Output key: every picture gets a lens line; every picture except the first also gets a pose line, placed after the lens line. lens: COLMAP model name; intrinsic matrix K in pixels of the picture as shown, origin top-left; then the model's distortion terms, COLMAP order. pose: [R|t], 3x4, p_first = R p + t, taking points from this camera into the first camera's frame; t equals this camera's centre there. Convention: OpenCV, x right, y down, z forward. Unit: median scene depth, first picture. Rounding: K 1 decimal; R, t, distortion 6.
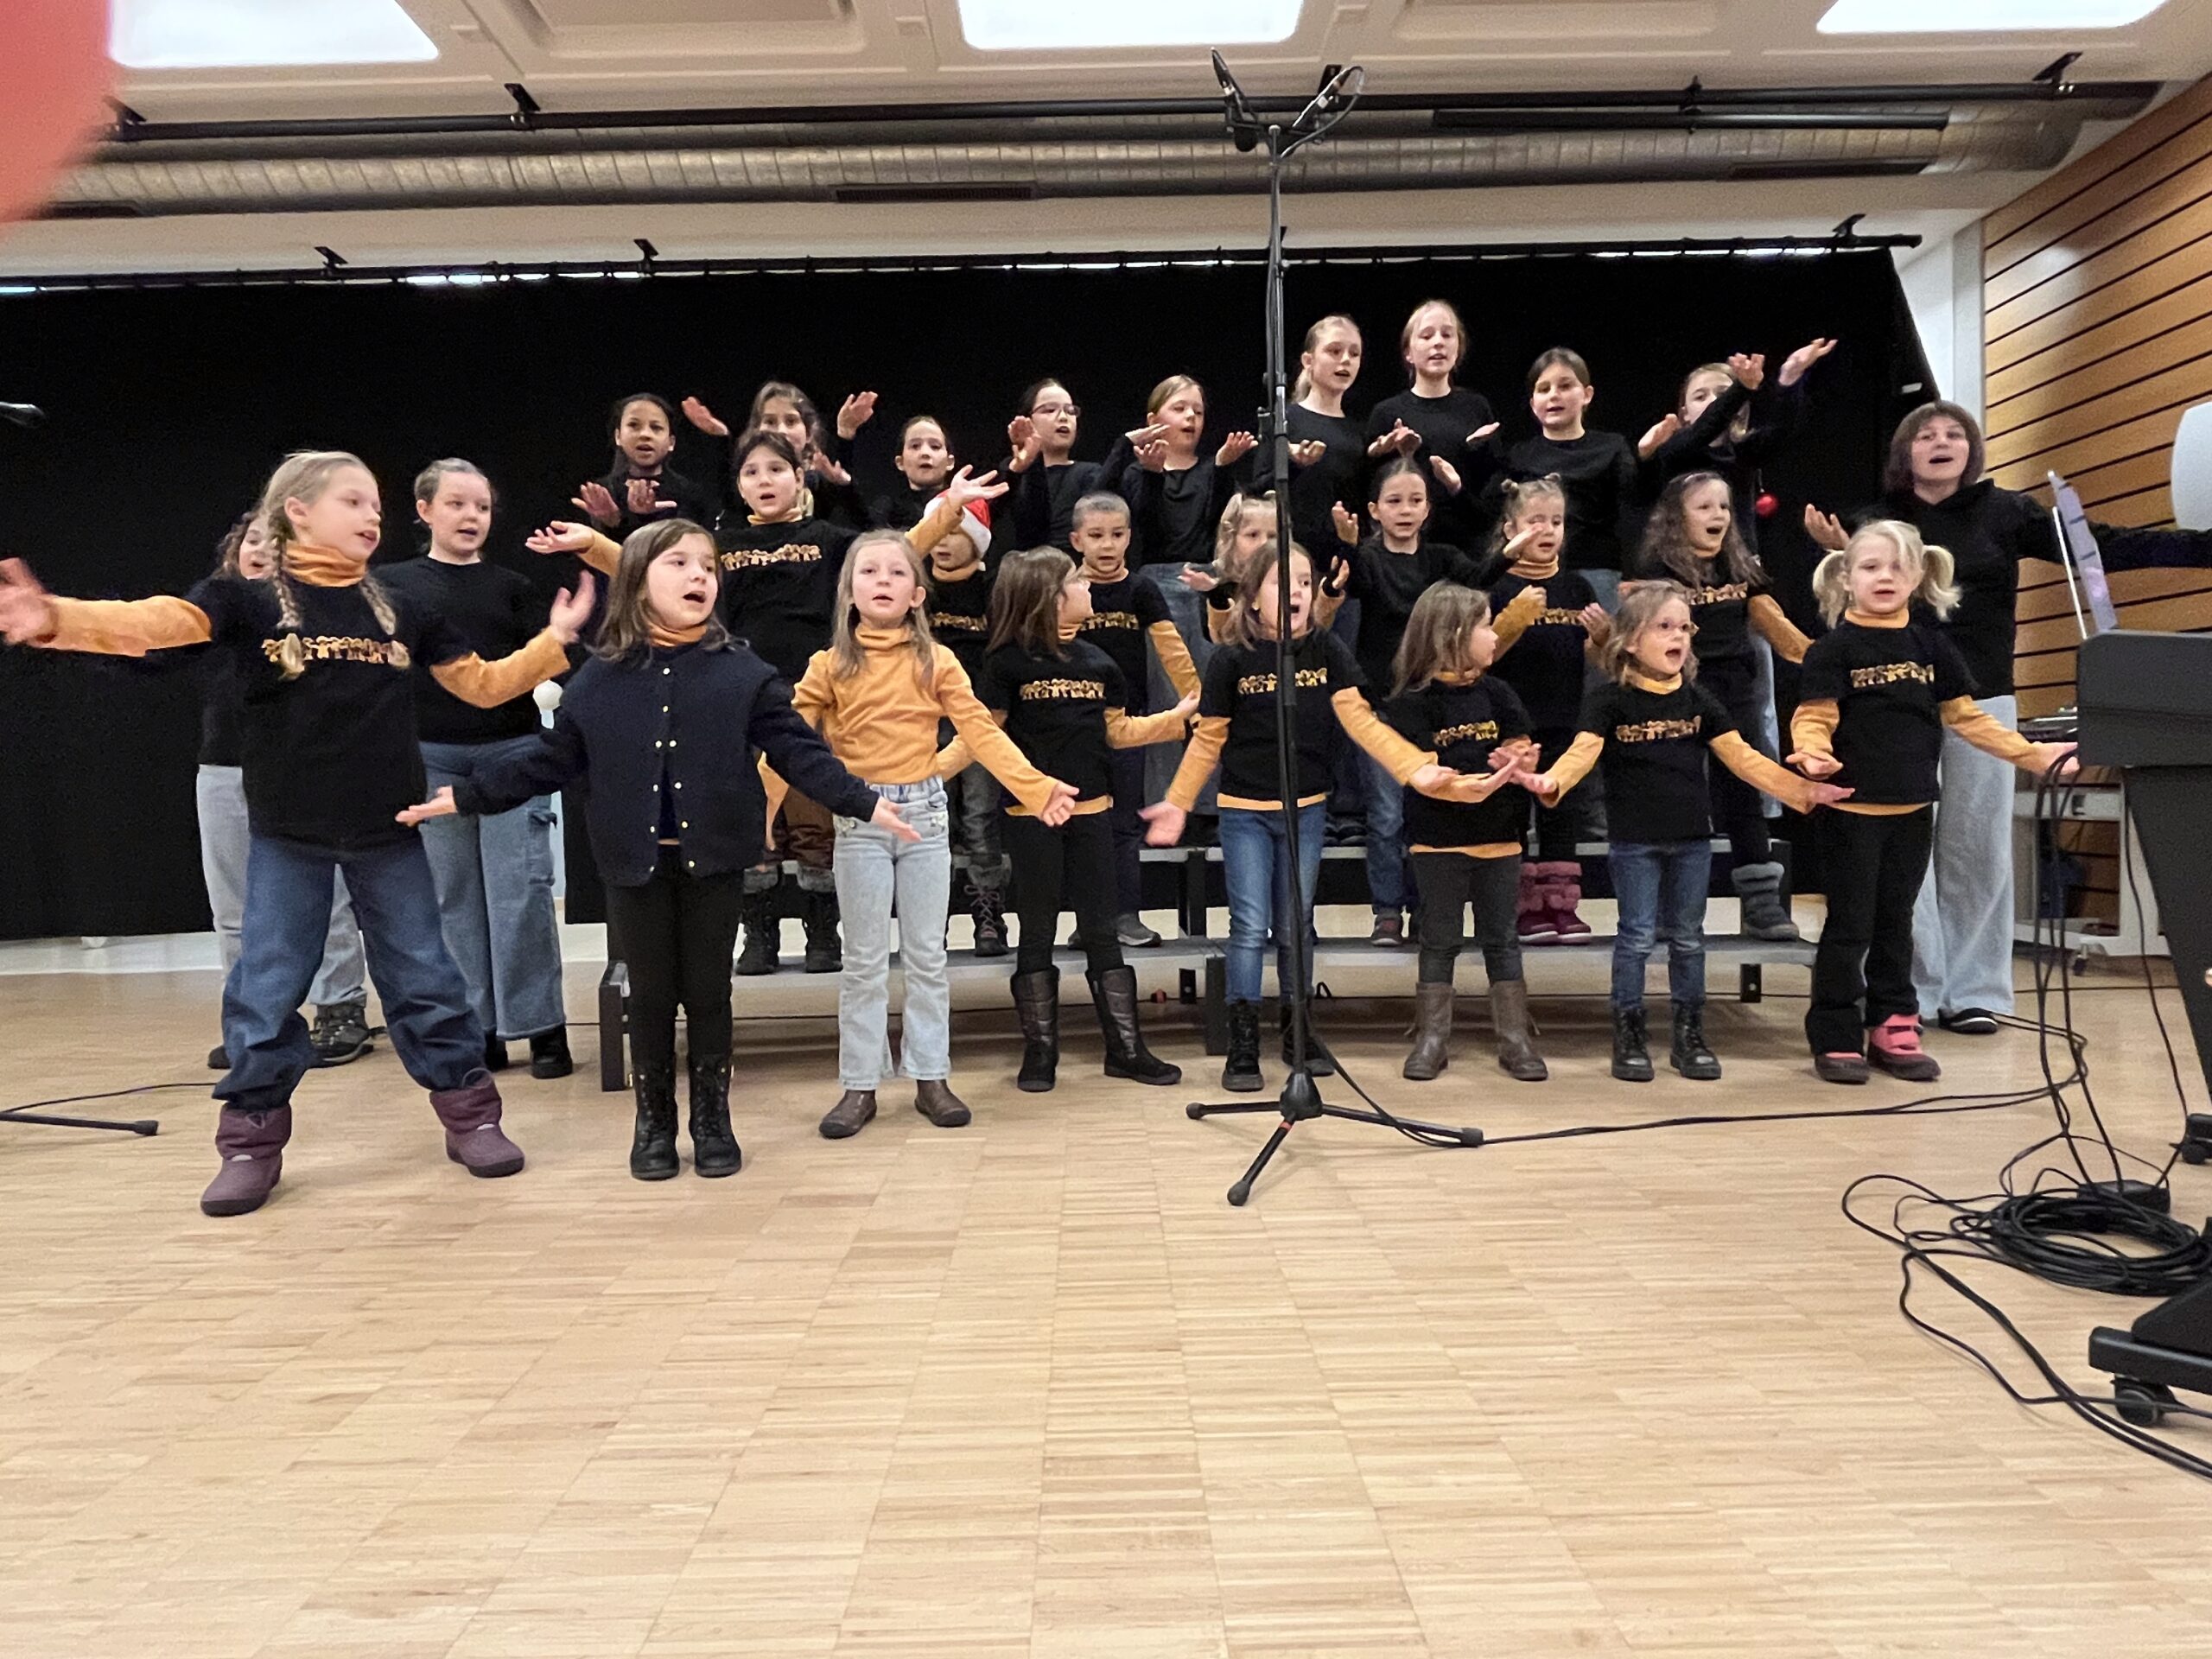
lens RADIAL K [[1336.2, 0, 1106.1], [0, 1336.2, 831.0], [0, 0, 1]] dist [0.006655, -0.006601]
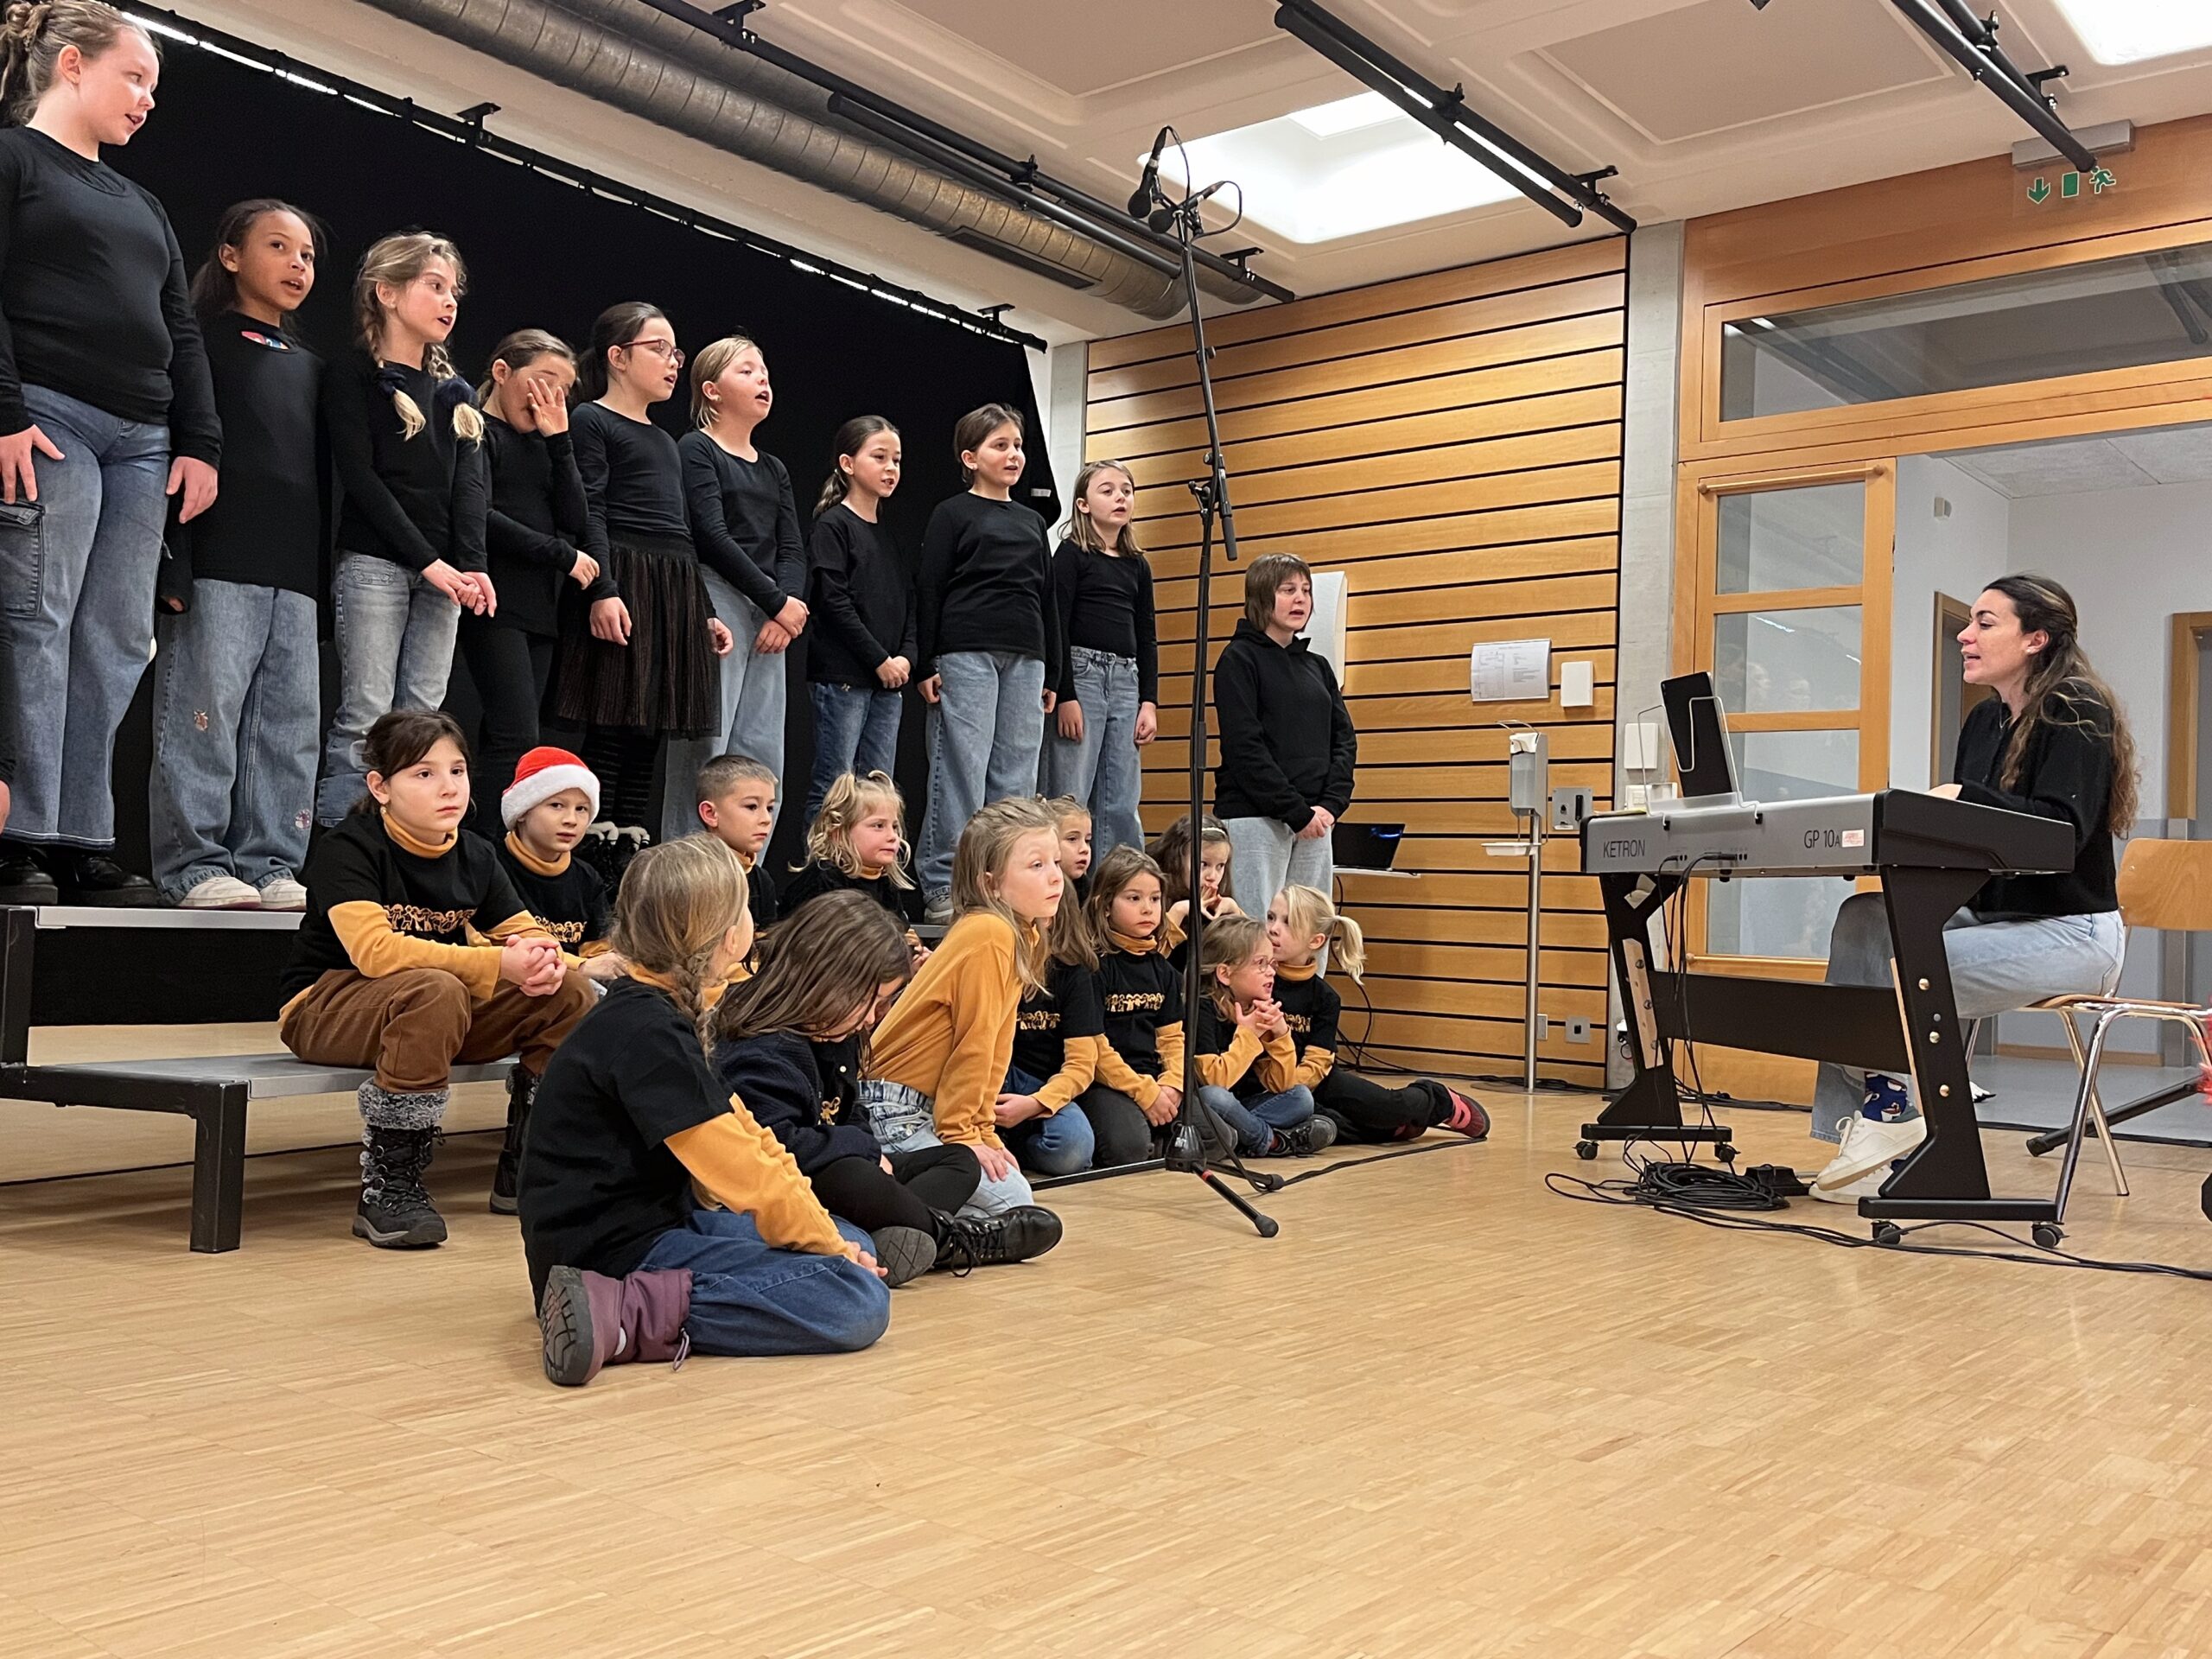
lens RADIAL K [[2009.5, 0, 1103.0], [0, 2009.5, 831.6], [0, 0, 1]] dist [0.040482, 0.000000]
pose [[0.628320, 0.074253, 0.774403, -1.085572], [-0.020211, 0.996657, -0.079165, 0.078722], [-0.777692, 0.034090, 0.627720, 0.083792]]
